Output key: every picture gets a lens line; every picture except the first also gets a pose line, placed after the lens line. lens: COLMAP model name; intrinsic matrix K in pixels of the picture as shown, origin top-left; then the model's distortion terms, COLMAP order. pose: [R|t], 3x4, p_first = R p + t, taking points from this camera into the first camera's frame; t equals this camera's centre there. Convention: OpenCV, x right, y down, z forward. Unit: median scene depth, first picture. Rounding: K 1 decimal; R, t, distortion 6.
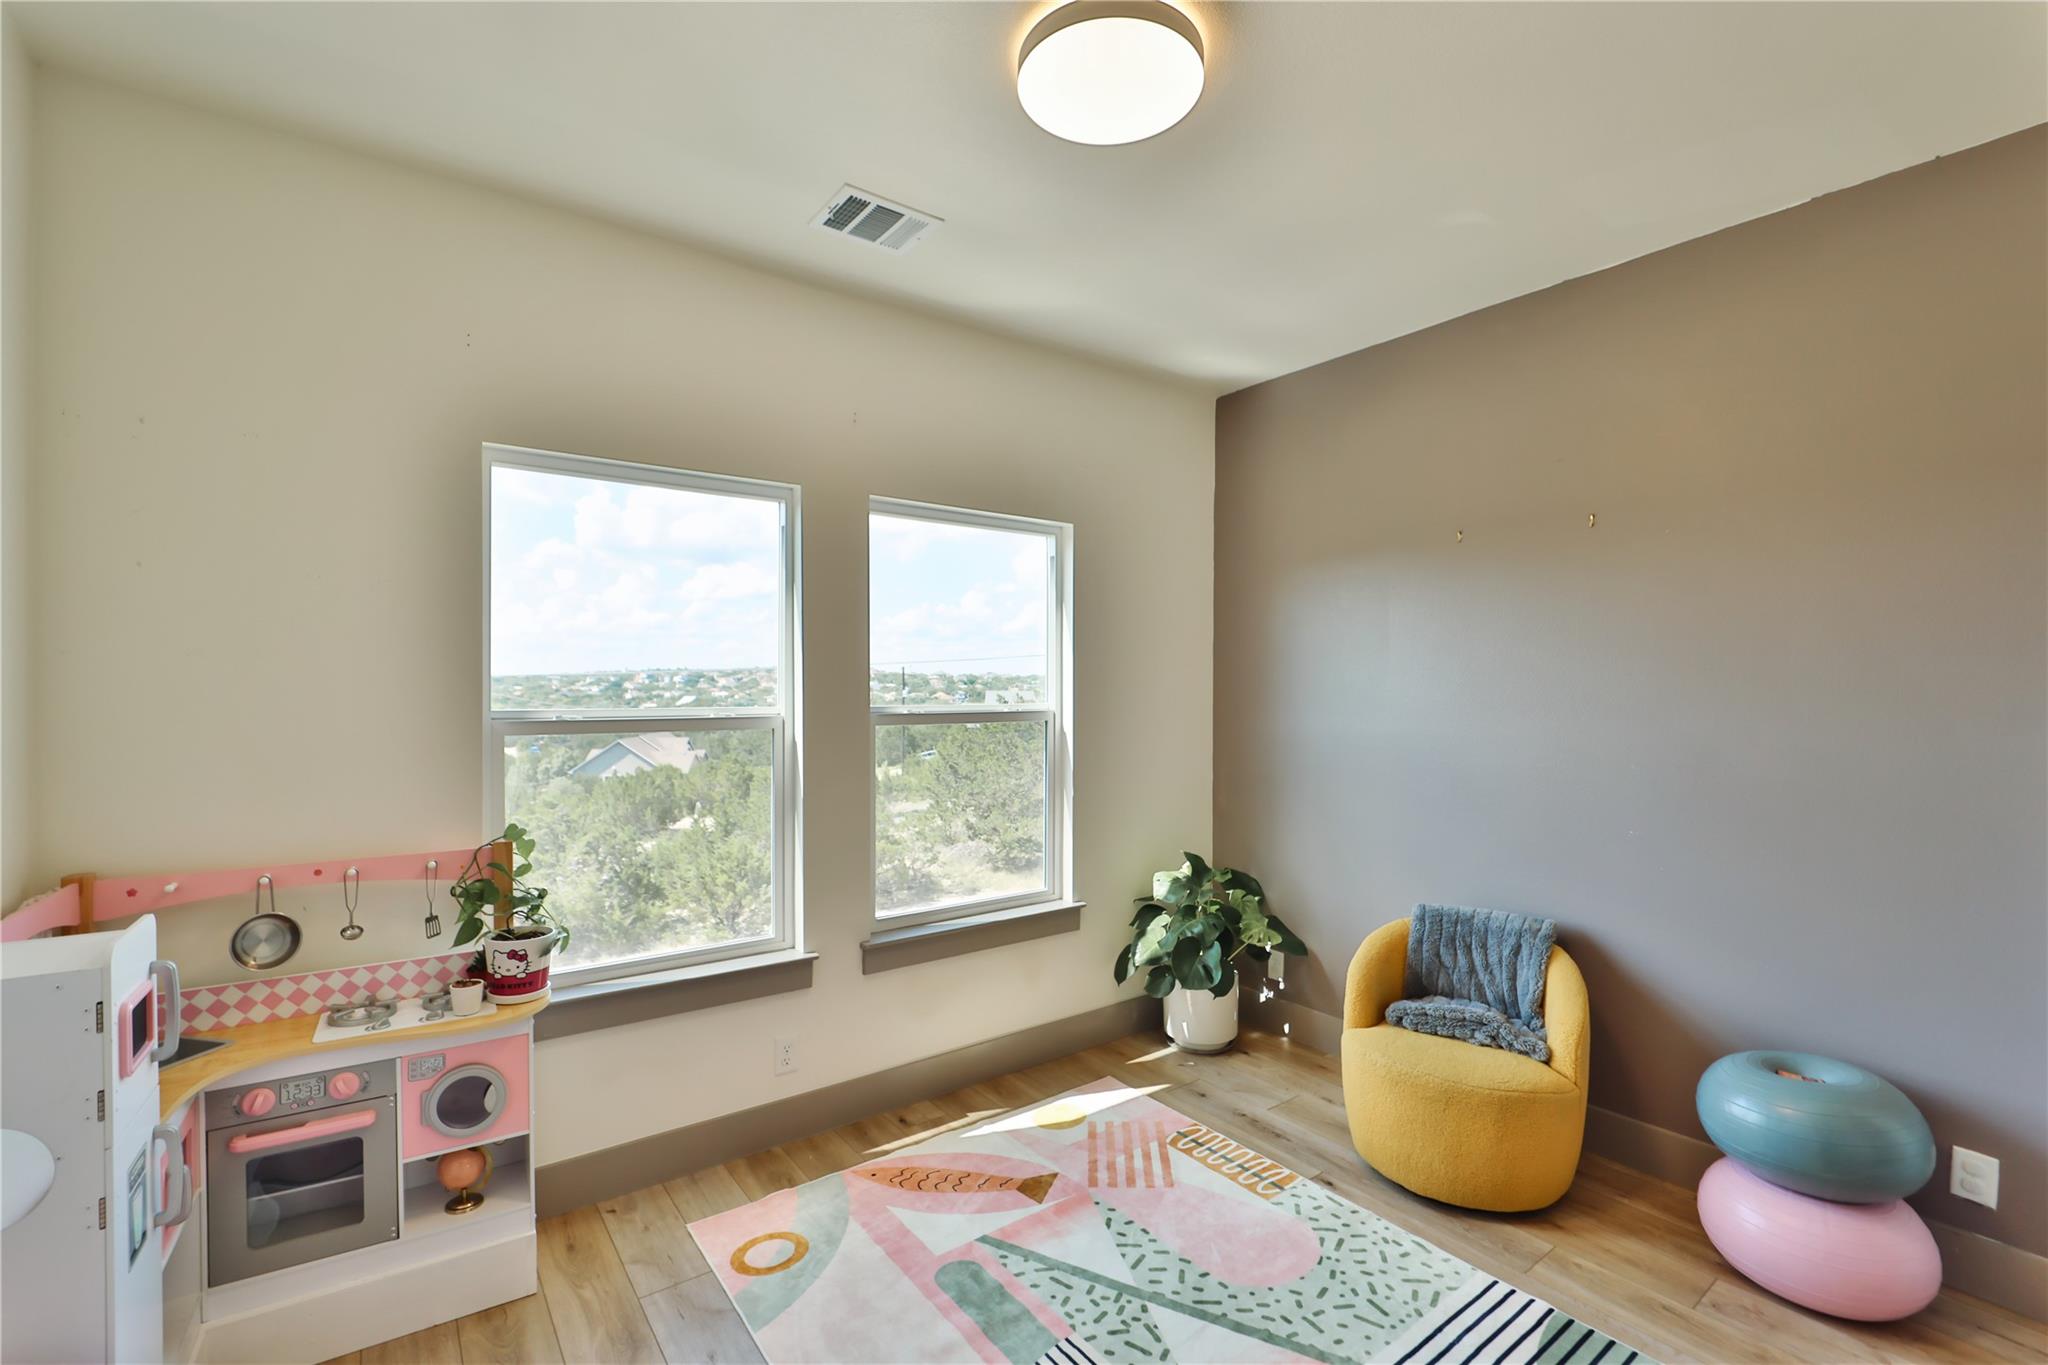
lens RADIAL K [[886.5, 0, 1024.0], [0, 886.5, 682.5], [0, 0, 1]] dist [-0.000712, -0.000064]
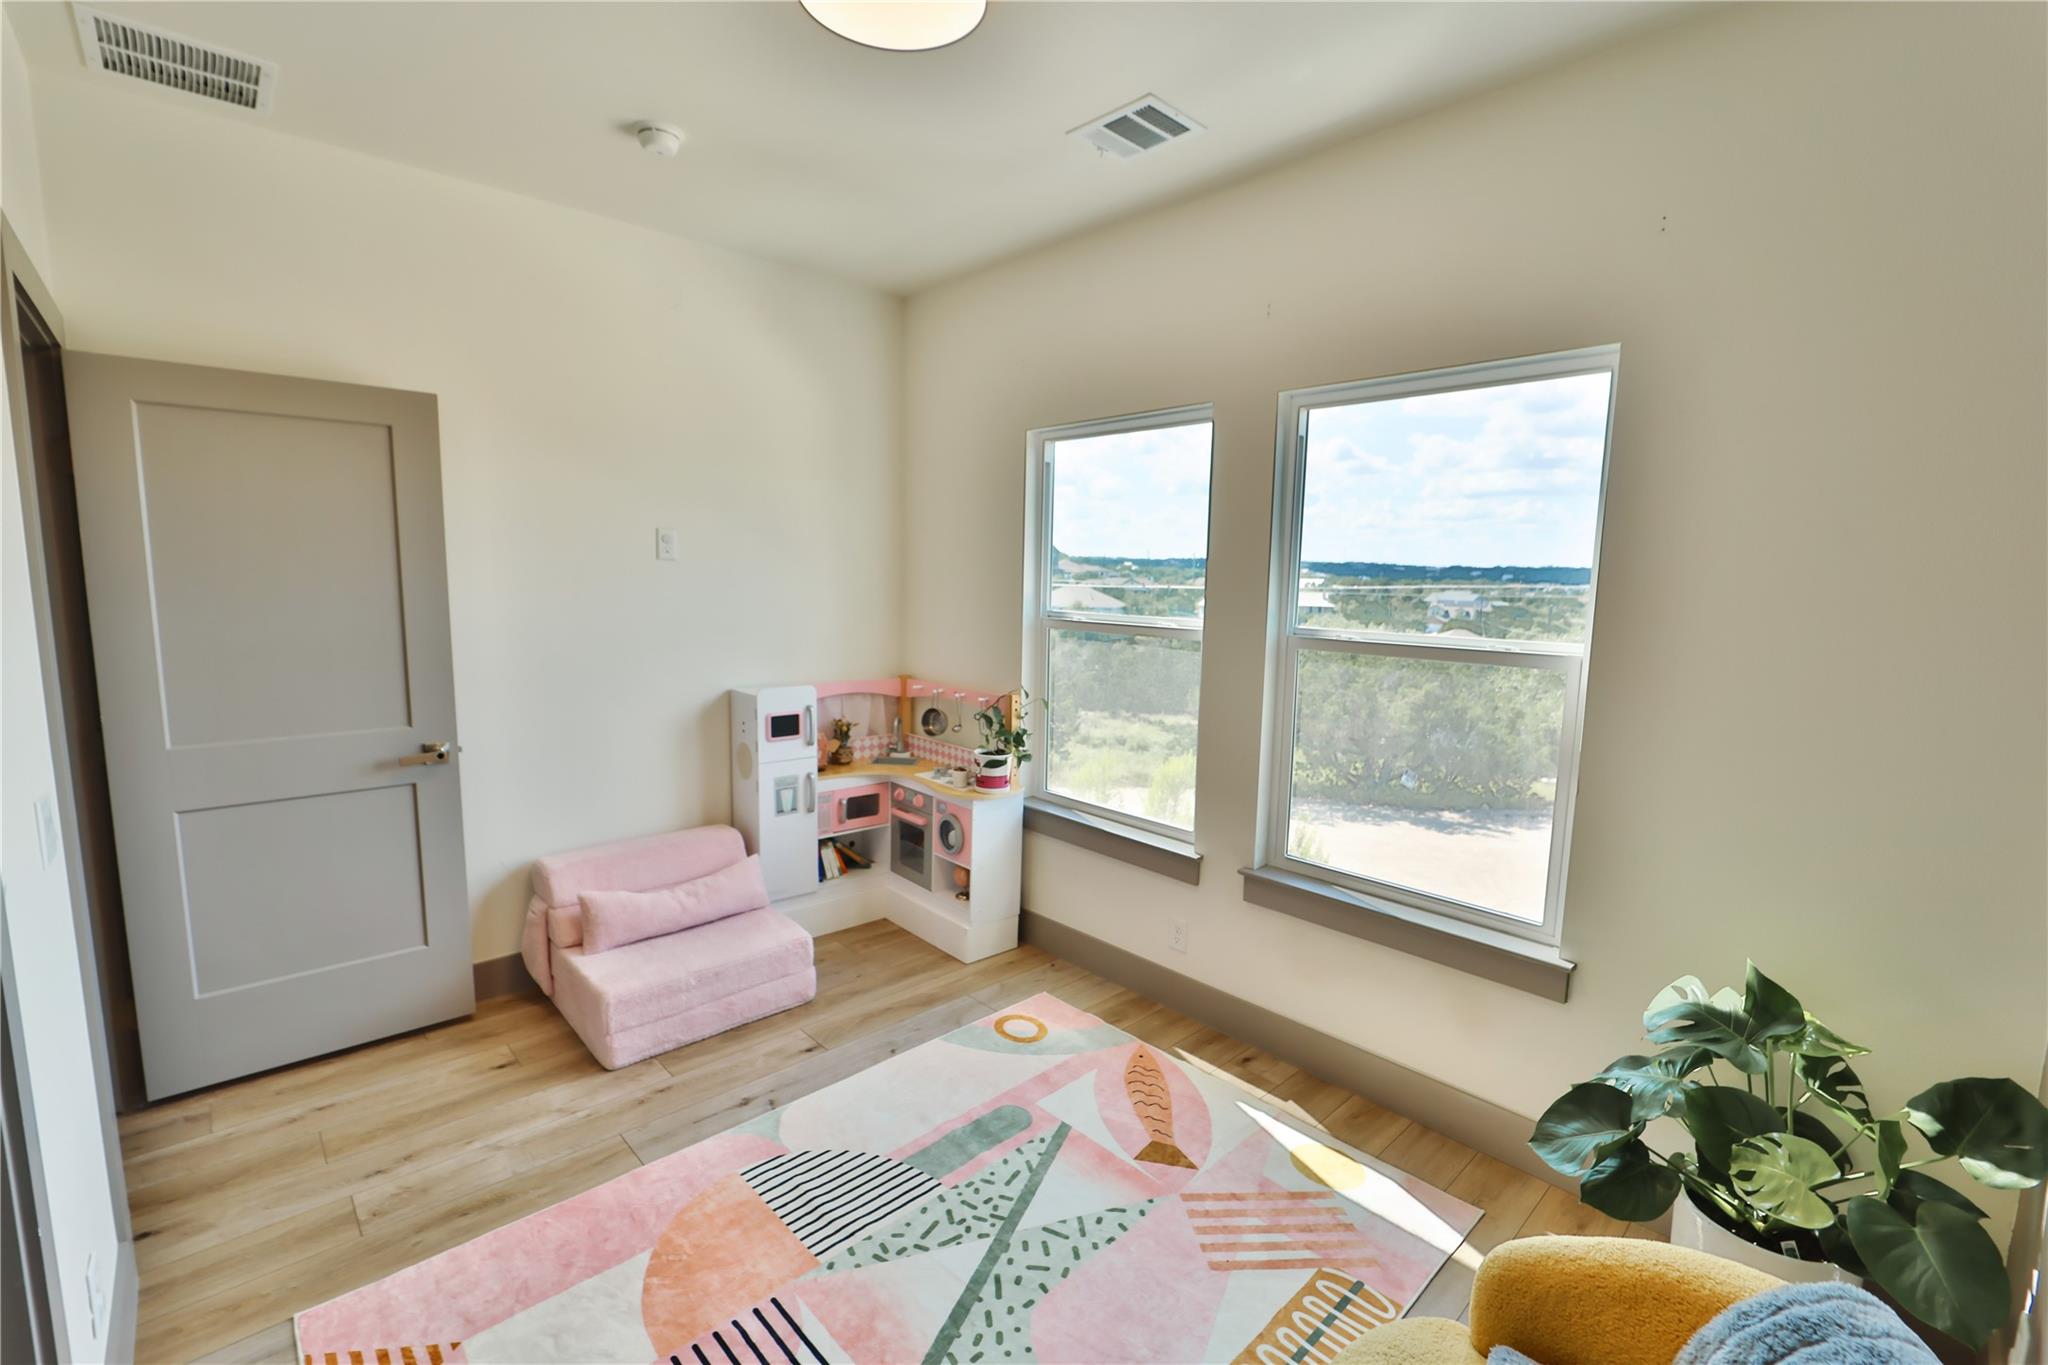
lens RADIAL K [[886.5, 0, 1024.0], [0, 886.5, 682.5], [0, 0, 1]] dist [-0.000712, -0.000064]
pose [[0.117084, 0.118289, -0.986052, 0.886272], [-0.017371, 0.992973, 0.117056, -0.023333], [0.992970, 0.003423, 0.118316, 0.781834]]
